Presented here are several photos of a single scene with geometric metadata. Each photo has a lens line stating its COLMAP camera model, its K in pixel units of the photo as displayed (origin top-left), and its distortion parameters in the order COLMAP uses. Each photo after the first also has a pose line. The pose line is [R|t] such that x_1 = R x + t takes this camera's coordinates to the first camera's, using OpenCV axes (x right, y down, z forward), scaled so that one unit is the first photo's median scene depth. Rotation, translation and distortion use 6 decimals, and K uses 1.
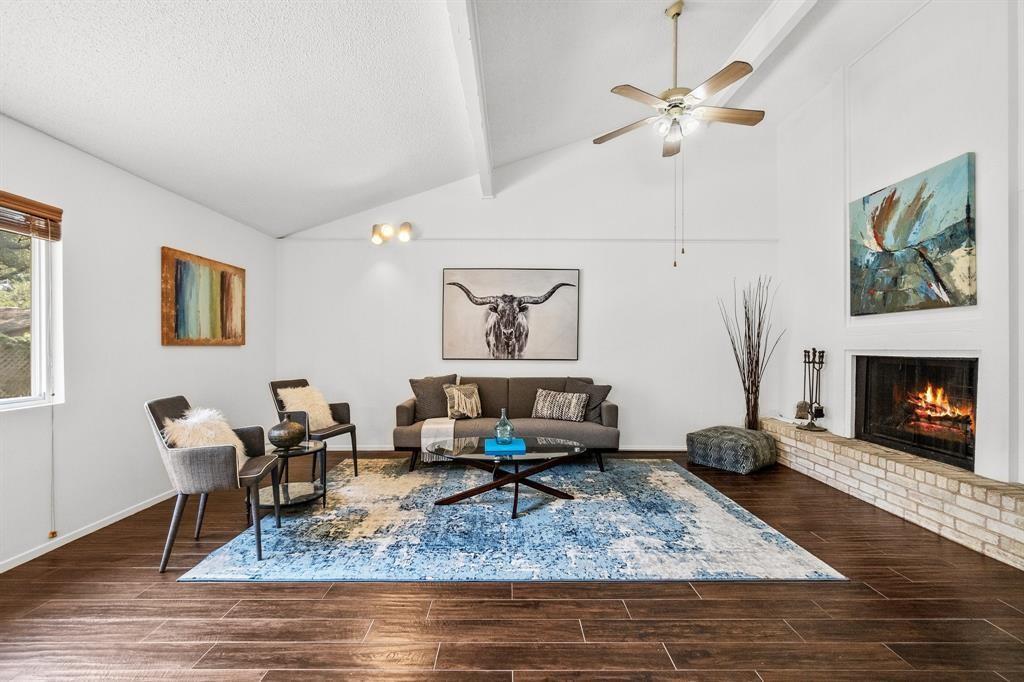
lens RADIAL K [[439.9, 0, 513.7], [0, 439.9, 342.5], [0, 0, 1]] dist [-0.002608, 0.000049]
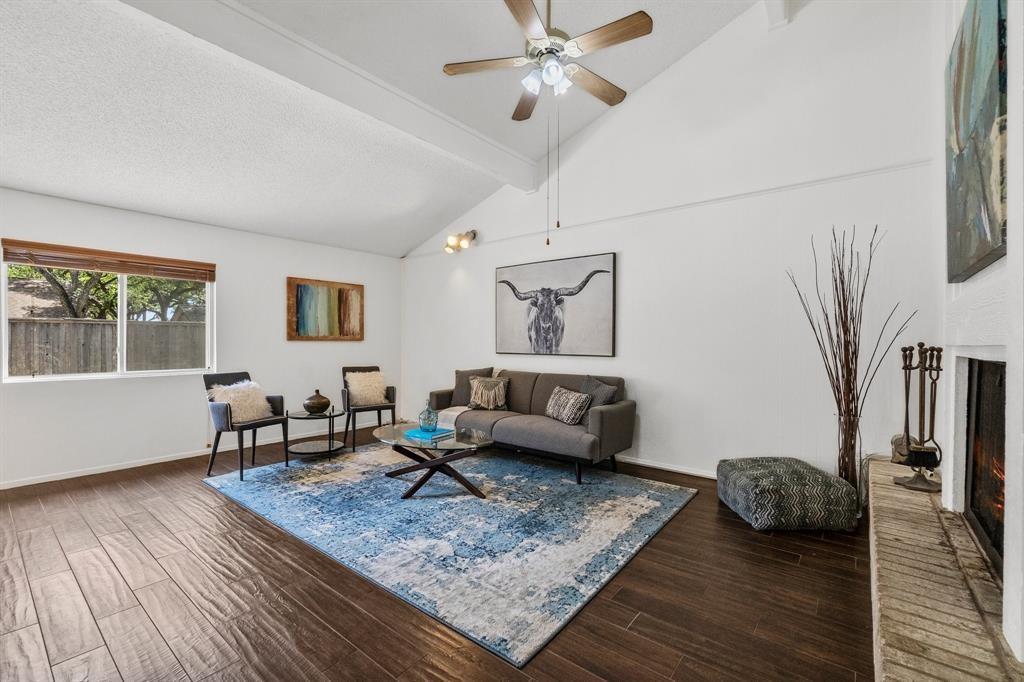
lens RADIAL K [[439.9, 0, 513.7], [0, 439.9, 342.5], [0, 0, 1]] dist [-0.002608, 0.000049]
pose [[0.777172, 0.000774, -0.629287, 0.671089], [0.006055, 0.999944, 0.008708, 0.003825], [0.629259, -0.010578, 0.777124, 0.246493]]
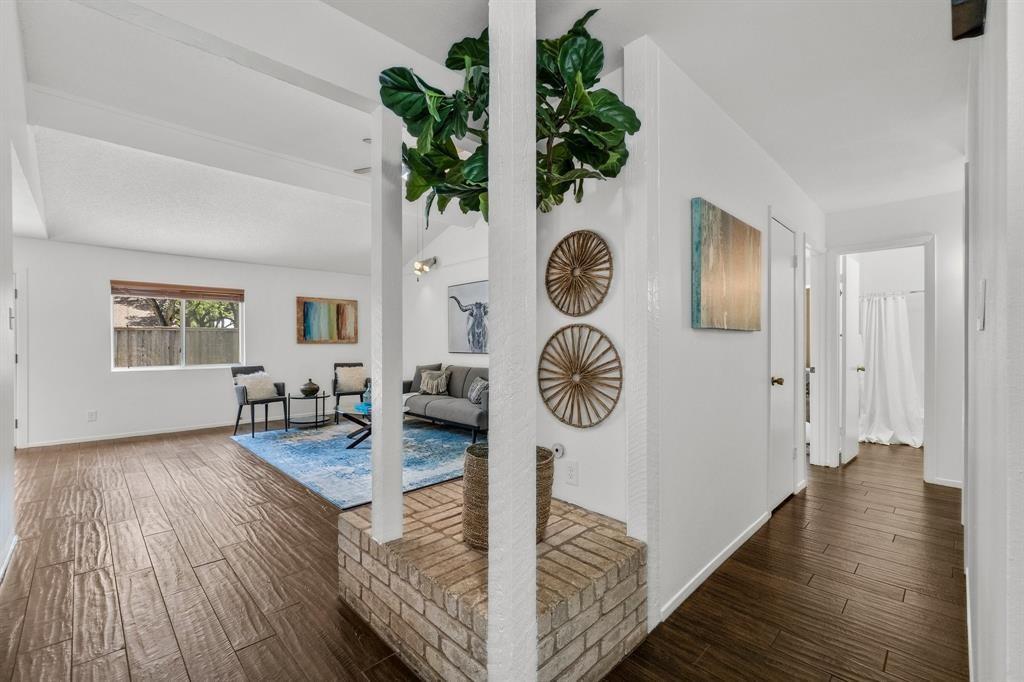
lens RADIAL K [[439.9, 0, 513.7], [0, 439.9, 342.5], [0, 0, 1]] dist [-0.002608, 0.000049]
pose [[0.696188, -0.006065, -0.717834, 1.199555], [0.012251, 0.999919, 0.003433, 0.005326], [0.717755, -0.011185, 0.696206, 0.232711]]
